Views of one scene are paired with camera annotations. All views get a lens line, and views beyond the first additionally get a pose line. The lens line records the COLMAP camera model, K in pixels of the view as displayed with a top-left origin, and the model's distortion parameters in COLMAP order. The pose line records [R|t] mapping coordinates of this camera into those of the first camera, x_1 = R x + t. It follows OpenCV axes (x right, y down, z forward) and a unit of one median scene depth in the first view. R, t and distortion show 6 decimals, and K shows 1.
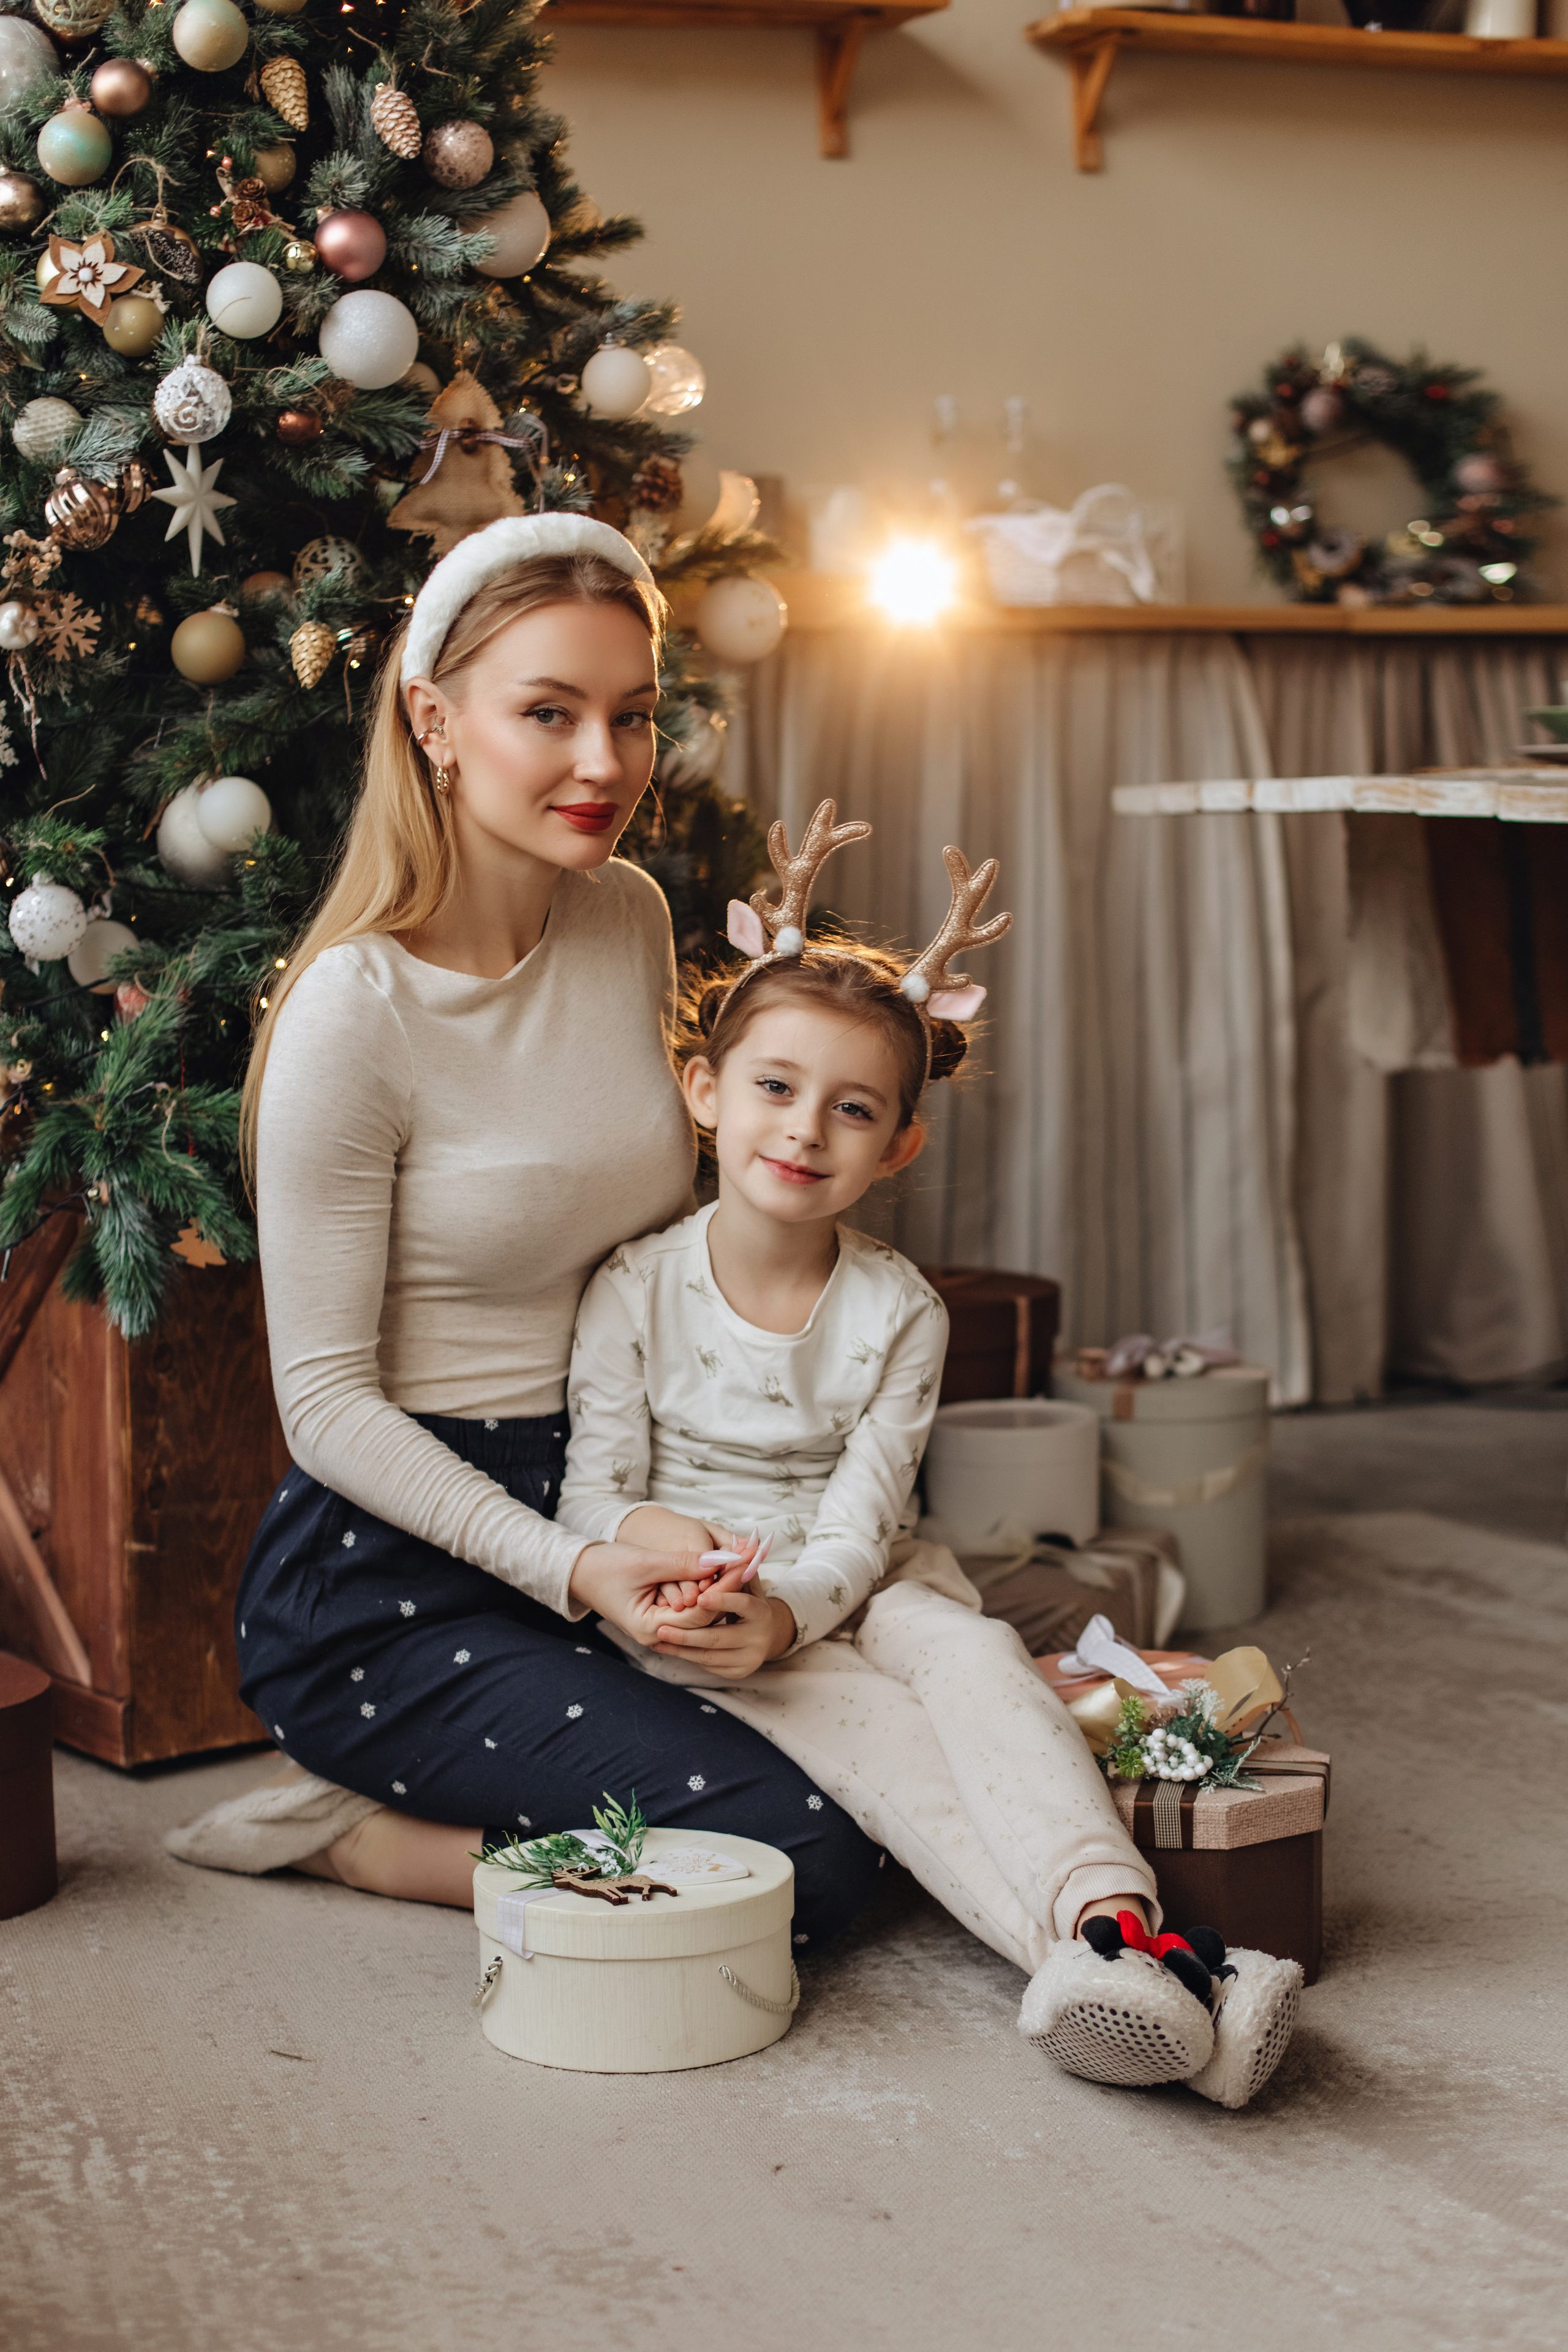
lens RADIAL K [[3879.2, 0, 790.6], [0, 3879.2, 1263.3], [0, 0, 1]] dist [-0.144587, 0.106106]
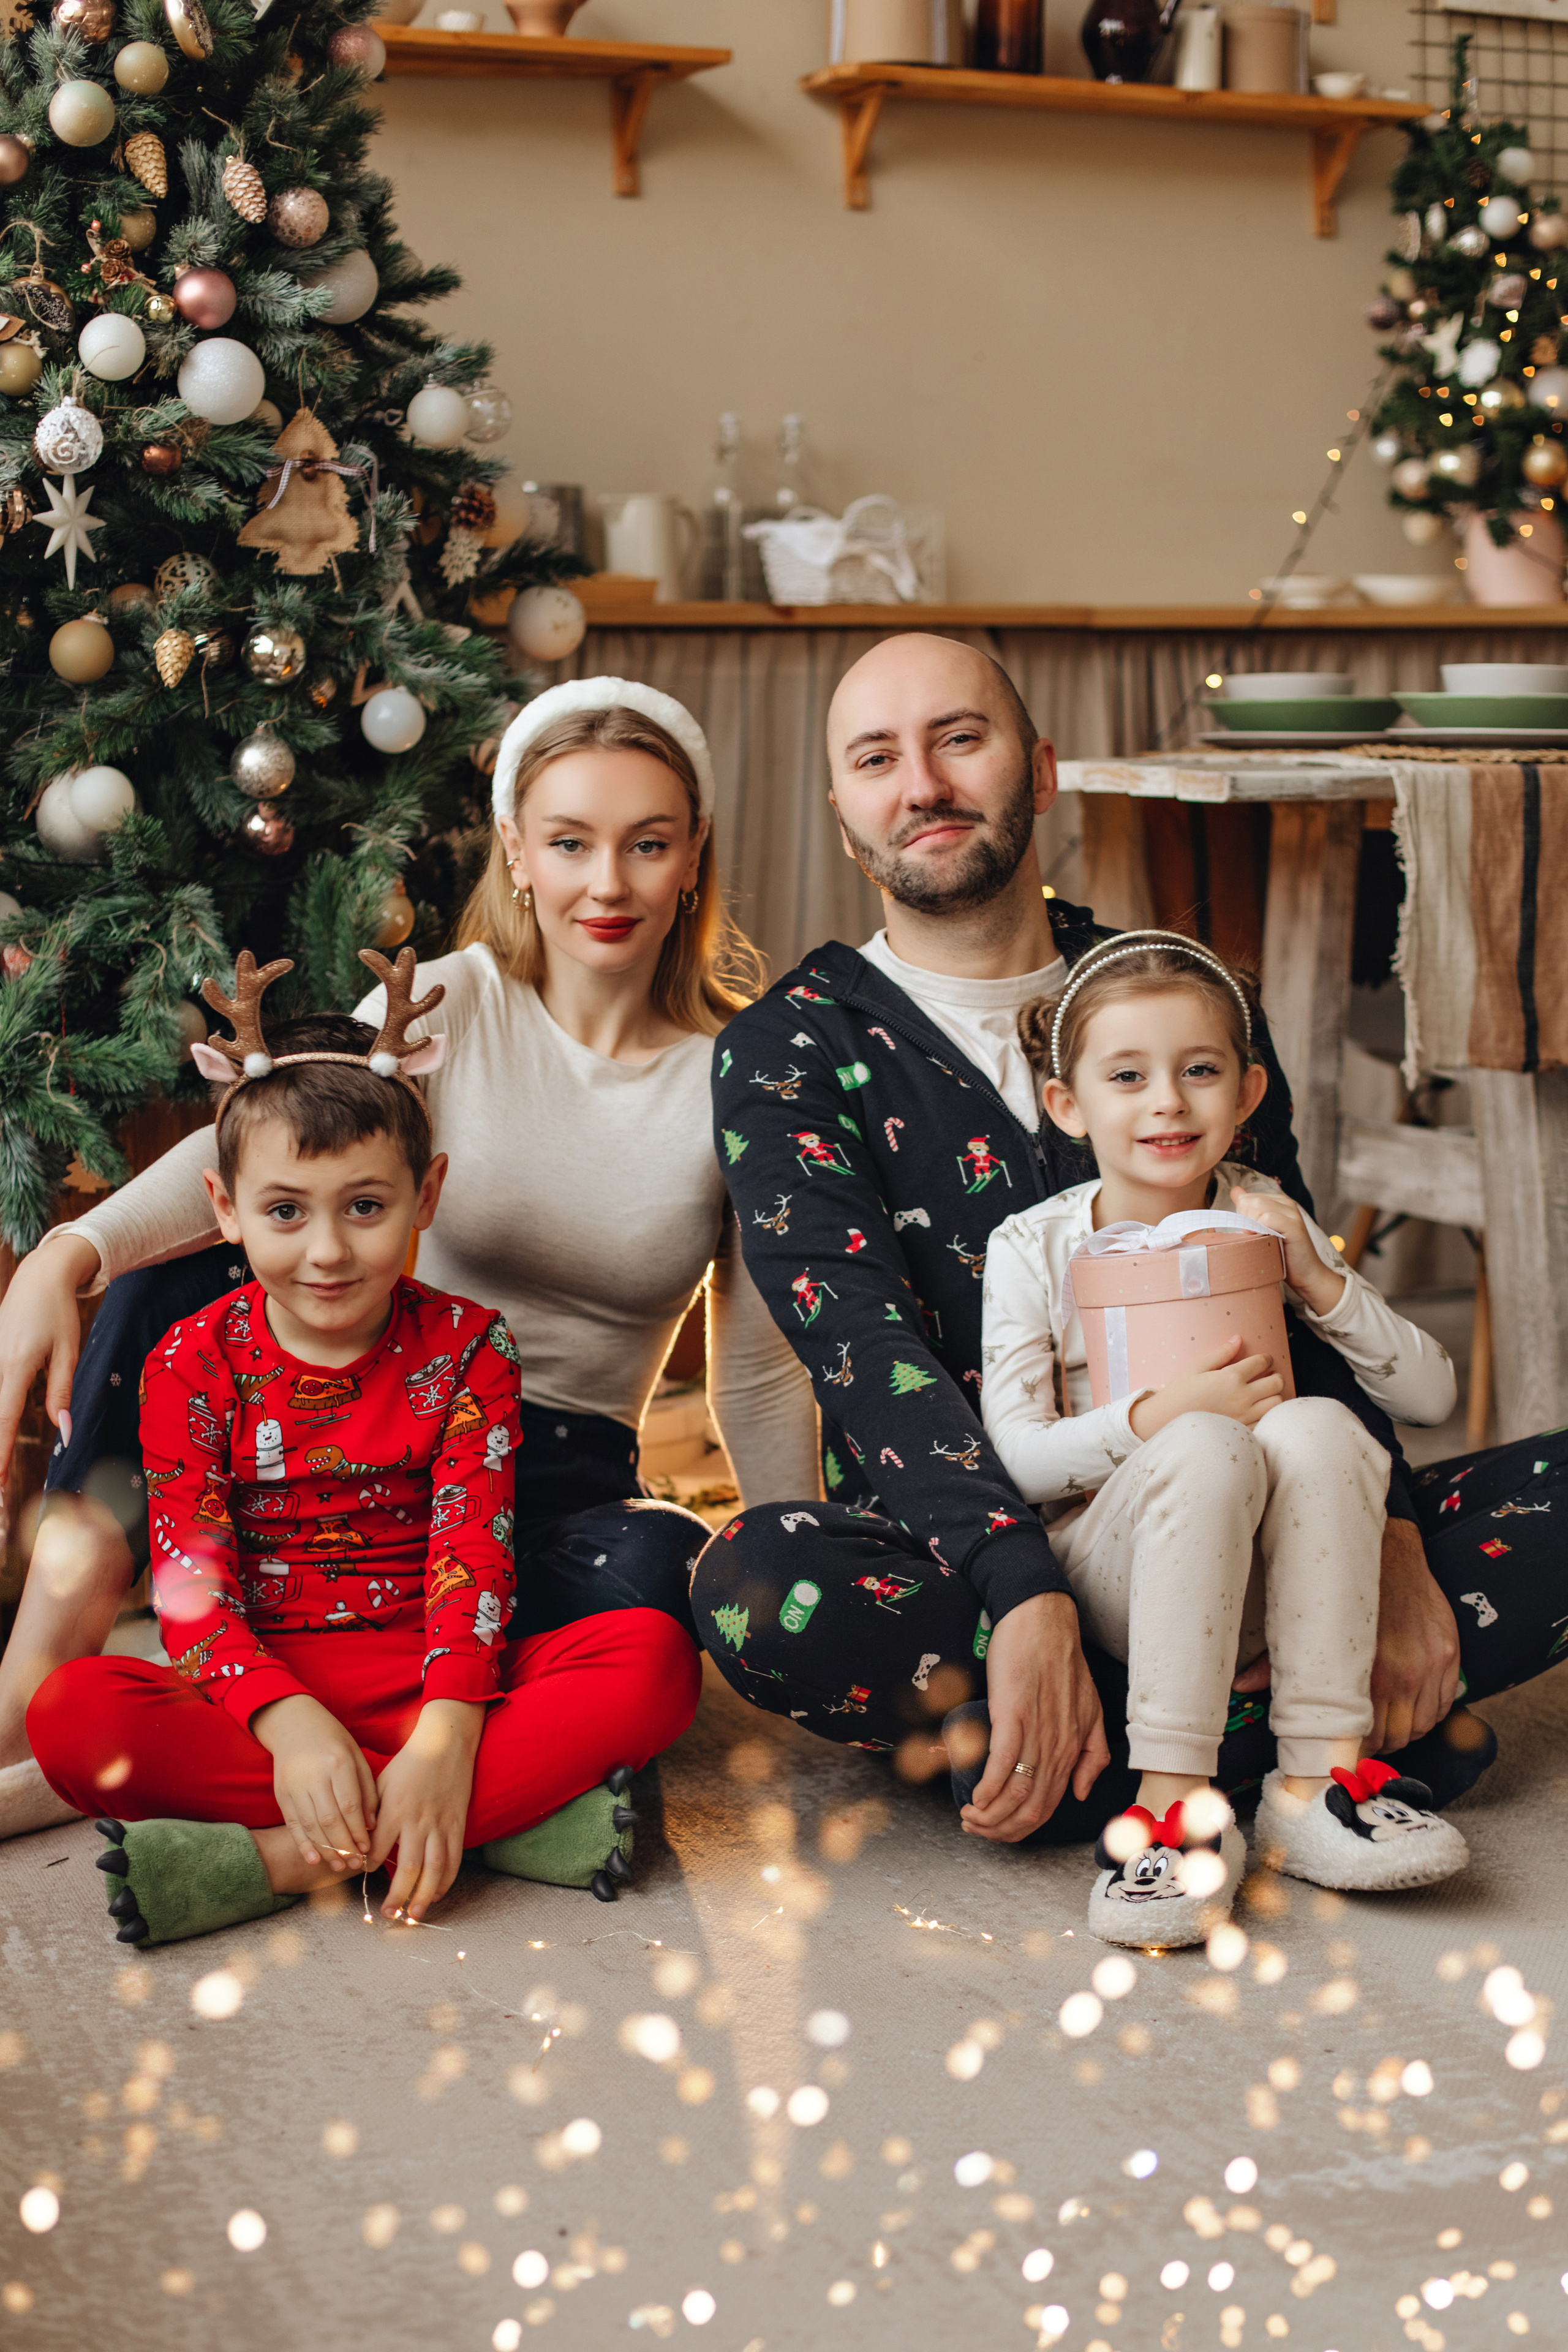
lens RADIAL K [[3719.2, 0, 788.8], [0, 3719.2, 1245.3], [0, 0, 1]] dist [-0.154204, 0.146226]
pose [[0.998533, -0.006603, 0.053747, -0.001756], [0.006119, 0.999939, 0.009160, 0.007568], [-0.053804, -0.008817, 0.998513, -0.104079]]
